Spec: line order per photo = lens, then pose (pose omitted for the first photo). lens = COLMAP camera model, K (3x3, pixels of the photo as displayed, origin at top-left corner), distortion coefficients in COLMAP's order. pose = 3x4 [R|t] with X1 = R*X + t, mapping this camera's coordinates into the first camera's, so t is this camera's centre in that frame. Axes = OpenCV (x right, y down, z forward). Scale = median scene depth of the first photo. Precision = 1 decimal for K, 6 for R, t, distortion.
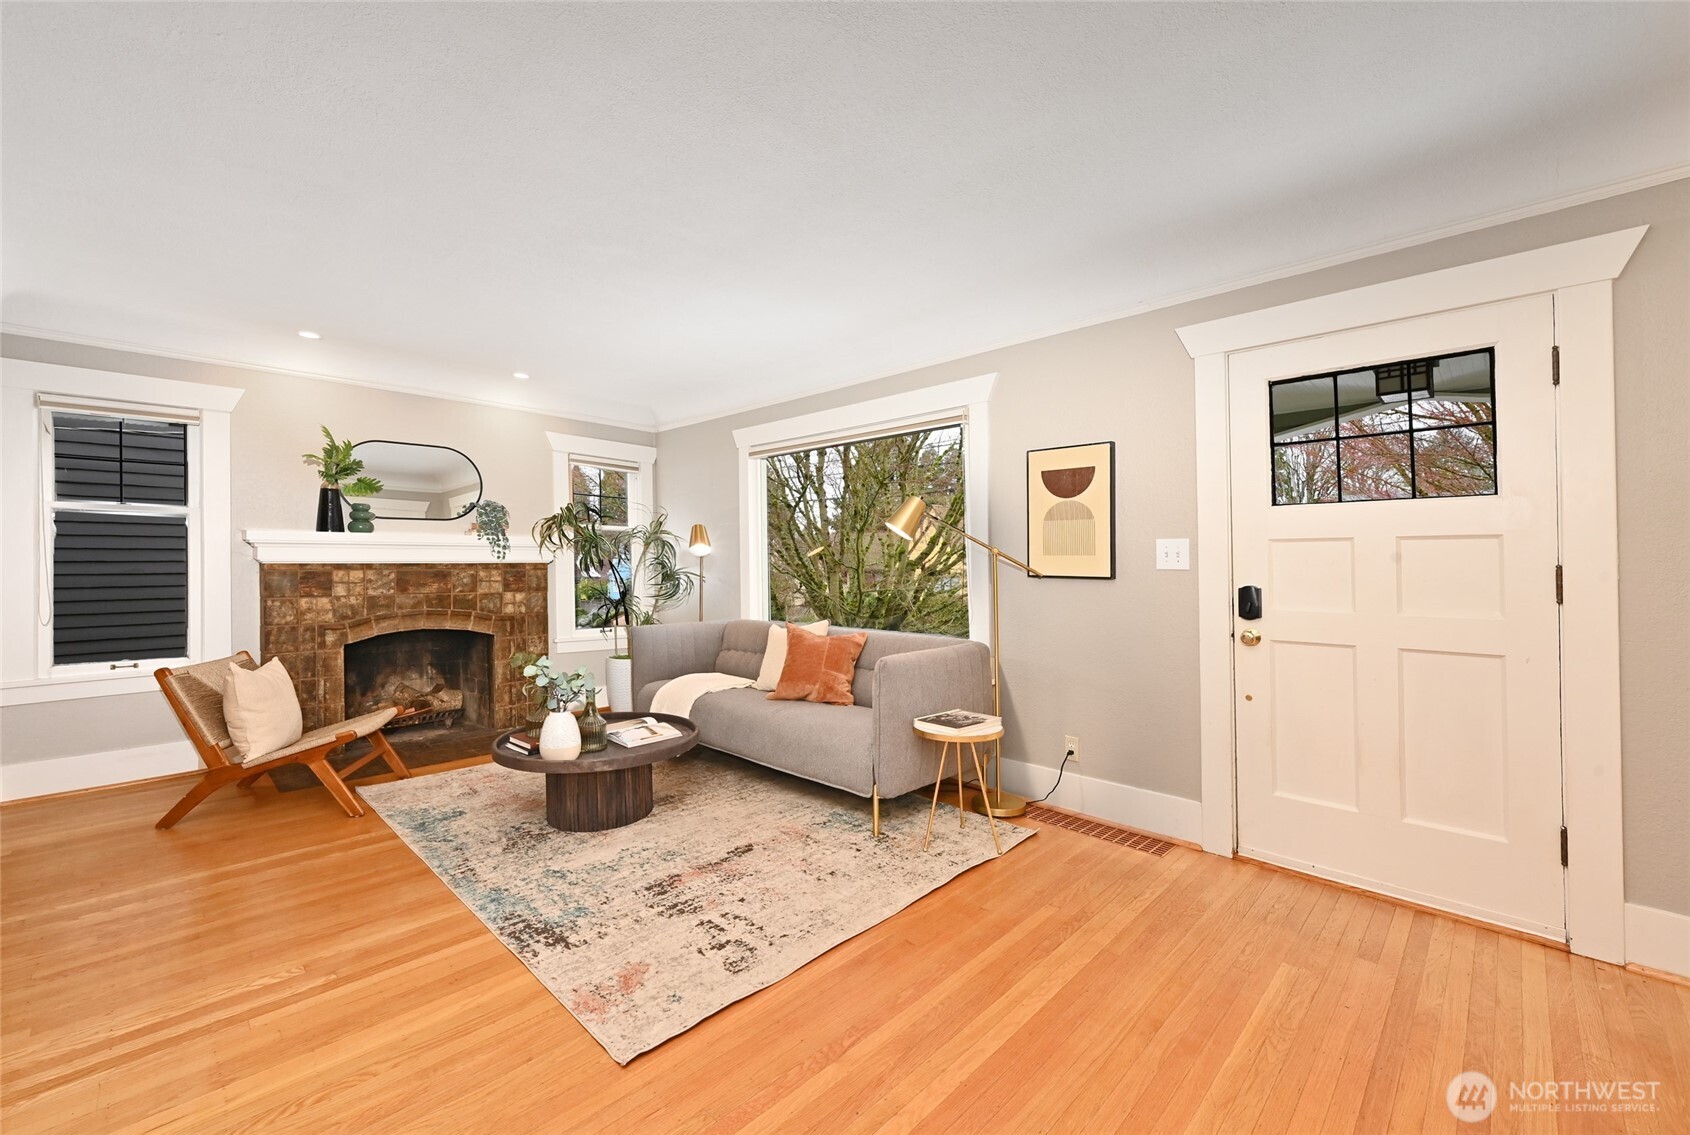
lens RADIAL K [[682.7, 0, 848.2], [0, 682.7, 559.7], [0, 0, 1]] dist [-0.000278, -0.000935]
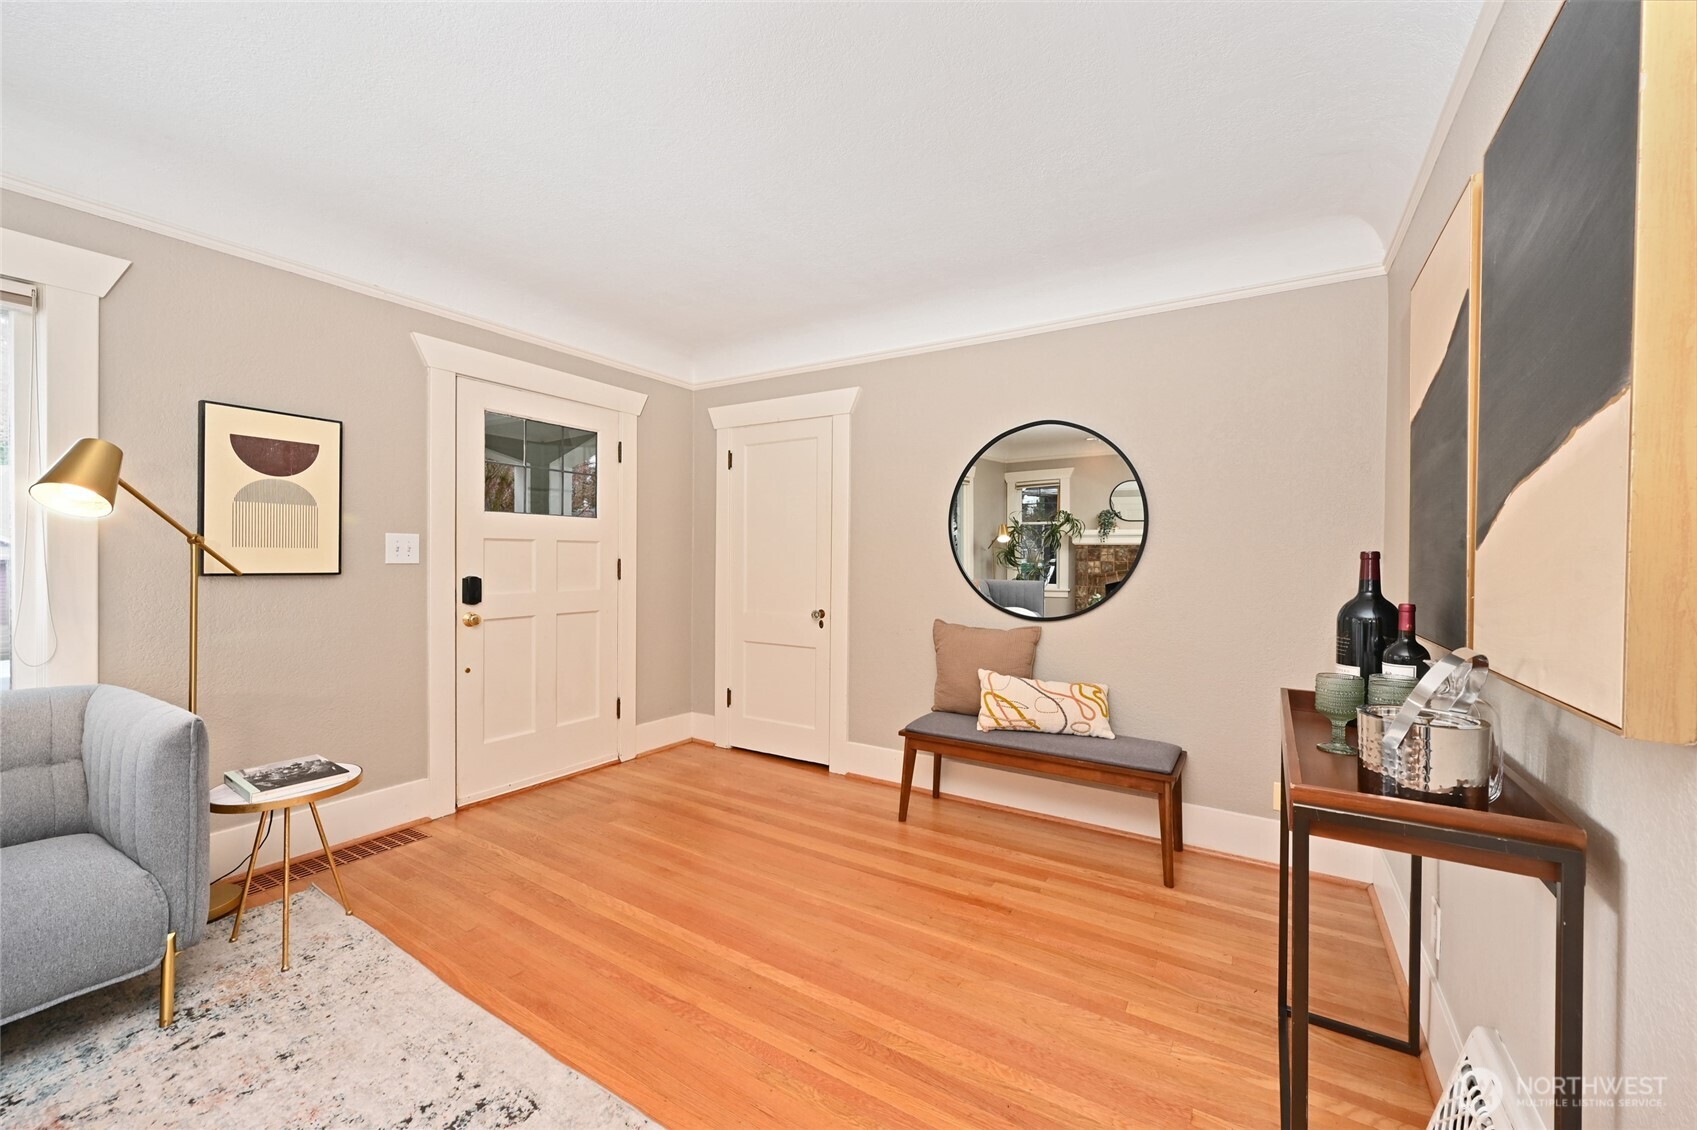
lens RADIAL K [[685.5, 0, 843.9], [0, 685.5, 556.5], [0, 0, 1]] dist [-0.000278, -0.000935]
pose [[-0.206942, -0.007530, 0.978324, -0.651876], [-0.015461, 0.999871, 0.004426, -0.010793], [-0.978231, -0.014210, -0.207032, 0.554057]]
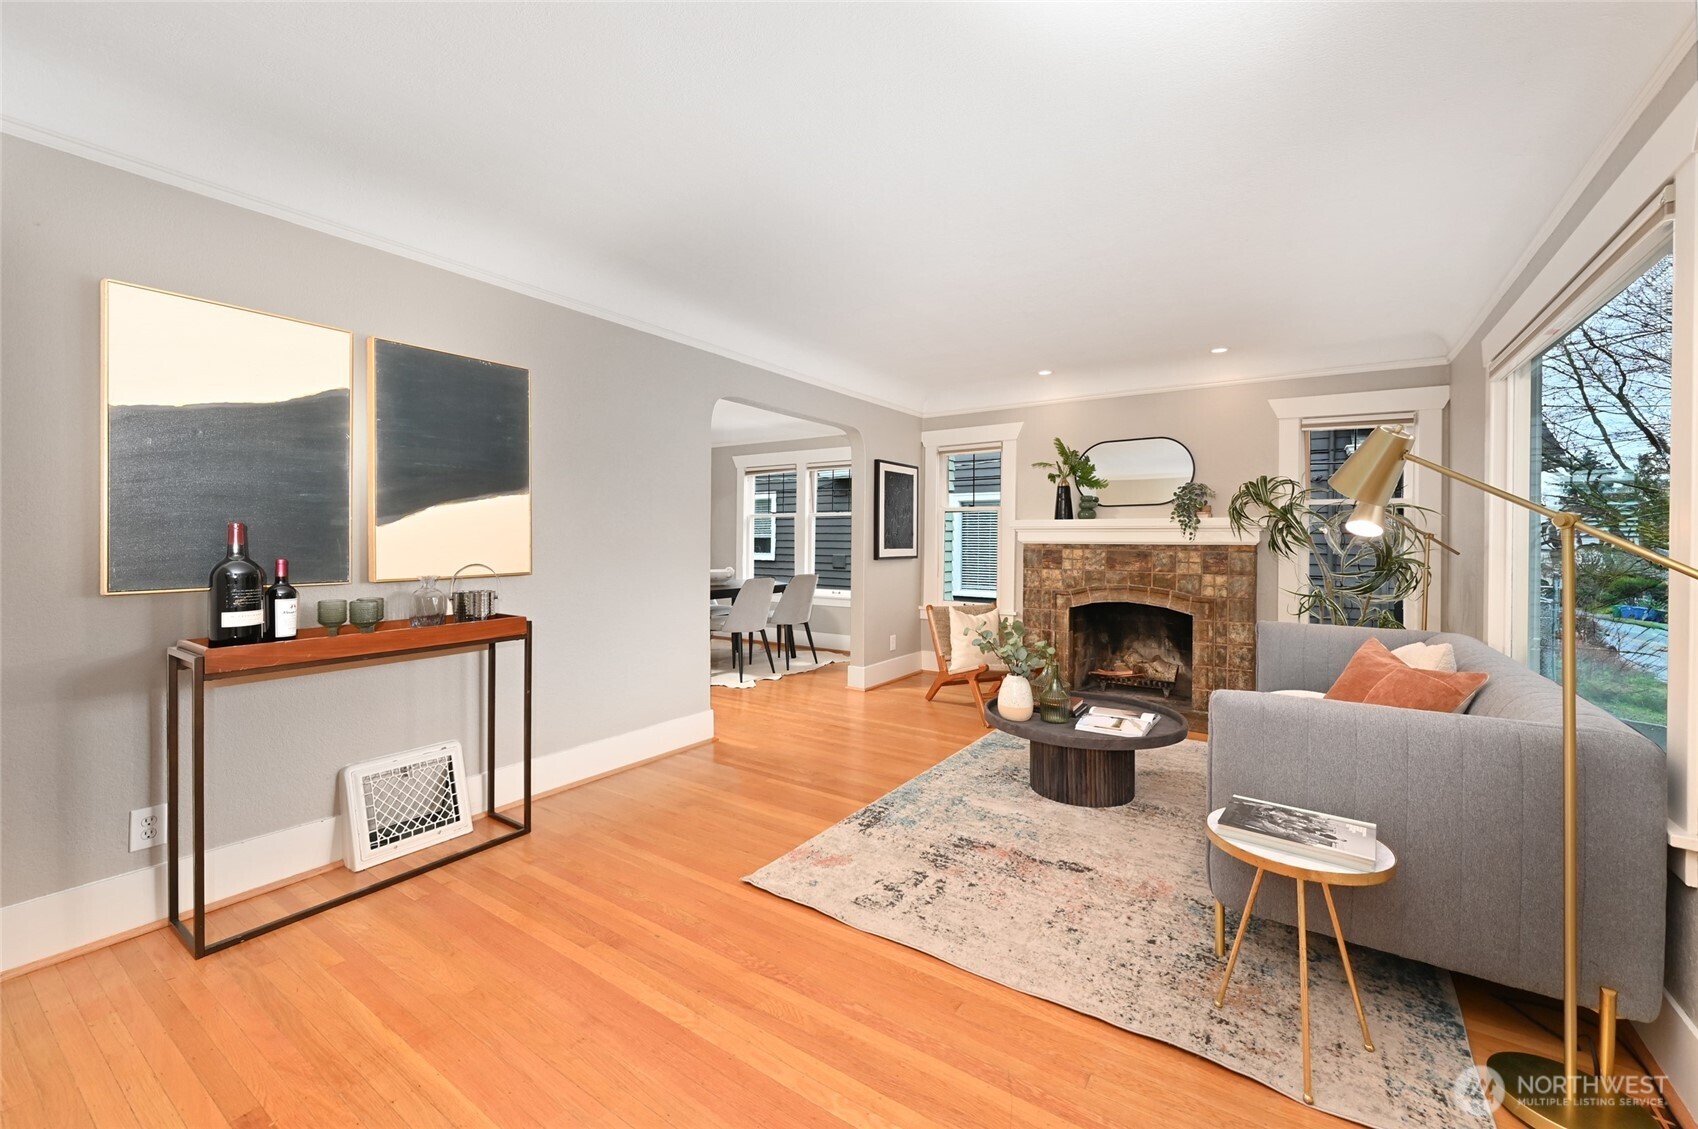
lens RADIAL K [[676.3, 0, 843.7], [0, 676.3, 548.8], [0, 0, 1]] dist [0.001598, -0.000031]
pose [[0.174520, 0.012522, -0.984574, 0.621061], [-0.003967, 0.999920, 0.012014, 0.001613], [0.984646, 0.001809, 0.174556, 0.521515]]
